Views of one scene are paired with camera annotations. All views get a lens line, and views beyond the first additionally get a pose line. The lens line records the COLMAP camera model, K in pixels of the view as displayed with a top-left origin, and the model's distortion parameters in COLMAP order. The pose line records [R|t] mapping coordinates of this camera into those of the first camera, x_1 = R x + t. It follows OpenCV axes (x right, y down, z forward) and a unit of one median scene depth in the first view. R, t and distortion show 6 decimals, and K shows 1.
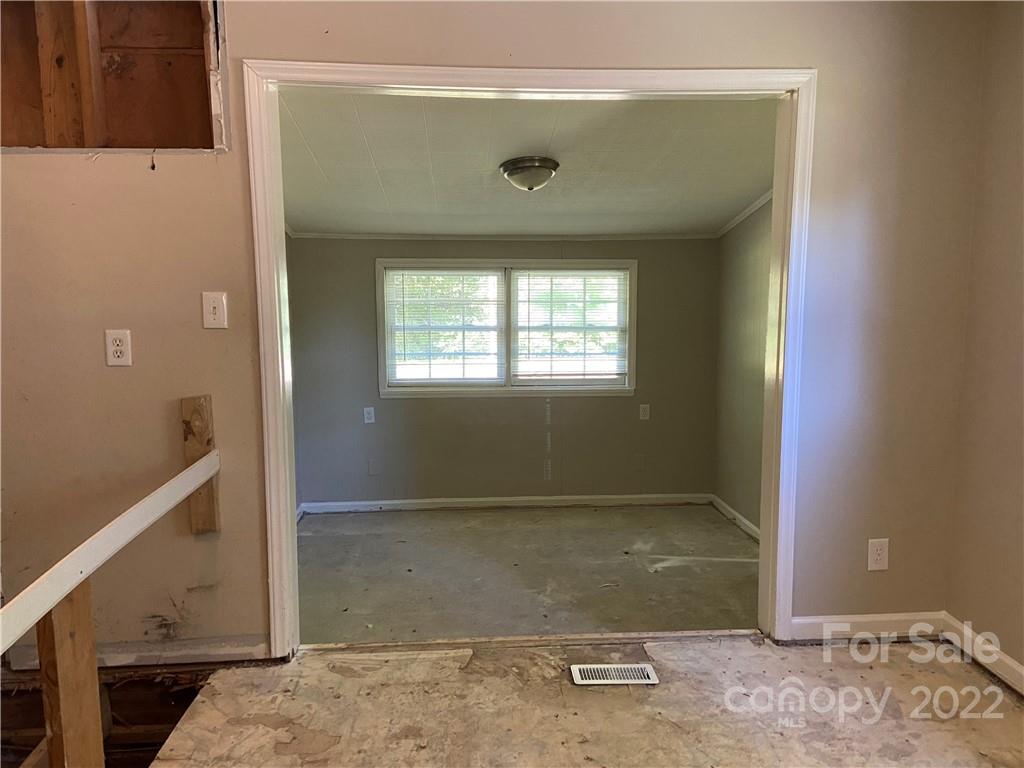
lens RADIAL K [[781.8, 0, 510.8], [0, 781.8, 371.3], [0, 0, 1]] dist [0.108204, -0.110189]
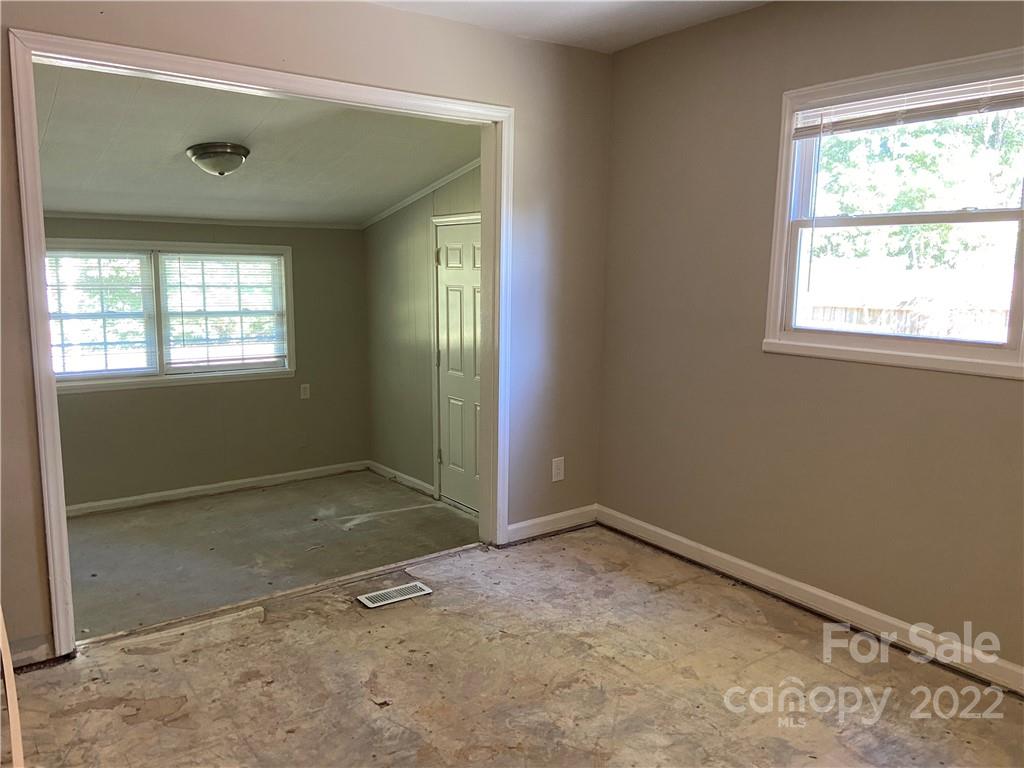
lens RADIAL K [[781.8, 0, 516.1], [0, 781.8, 373.3], [0, 0, 1]] dist [0.108204, -0.110189]
pose [[0.846817, -0.063003, 0.528140, -0.173764], [0.053702, 0.998013, 0.032951, 0.009432], [-0.529167, 0.000459, 0.848517, -0.060010]]
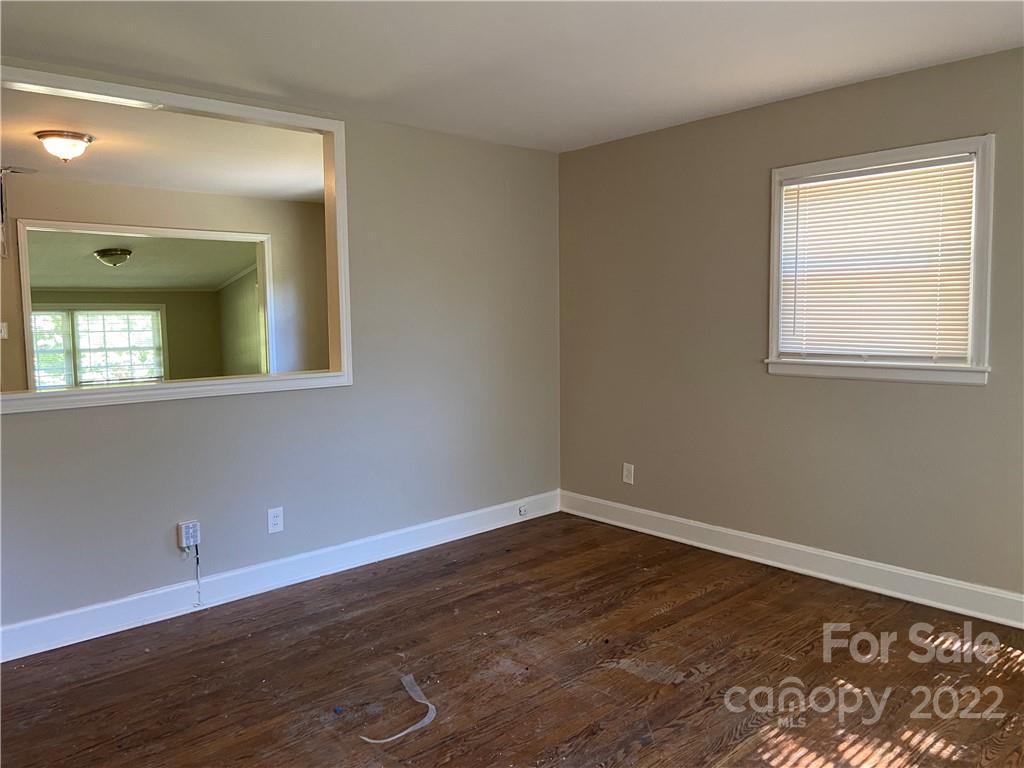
lens RADIAL K [[781.8, 0, 516.0], [0, 781.8, 374.3], [0, 0, 1]] dist [0.108204, -0.110189]
pose [[0.787184, -0.060079, 0.613785, -0.314578], [0.087899, 0.996013, -0.015238, 0.098495], [-0.610422, 0.065946, 0.789326, -0.788179]]
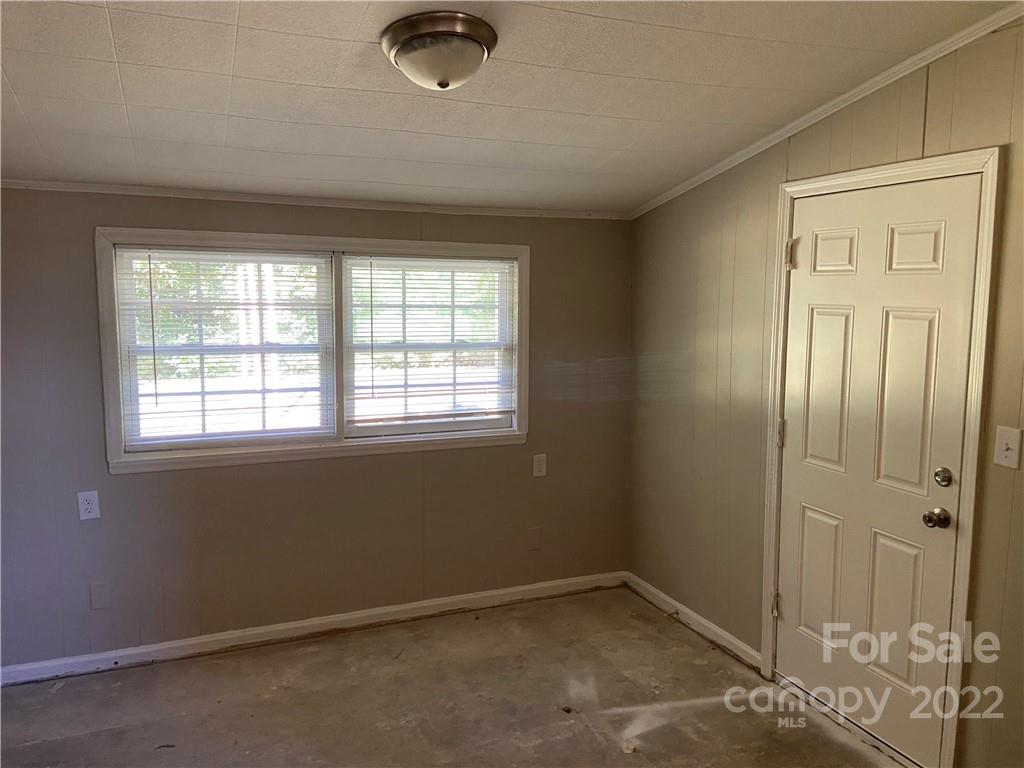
lens RADIAL K [[781.8, 0, 521.8], [0, 781.8, 374.0], [0, 0, 1]] dist [0.108204, -0.110189]
pose [[0.944797, -0.024729, 0.326722, -0.082651], [0.027023, 0.999632, -0.002482, -0.032689], [-0.326541, 0.011174, 0.945117, 0.406605]]
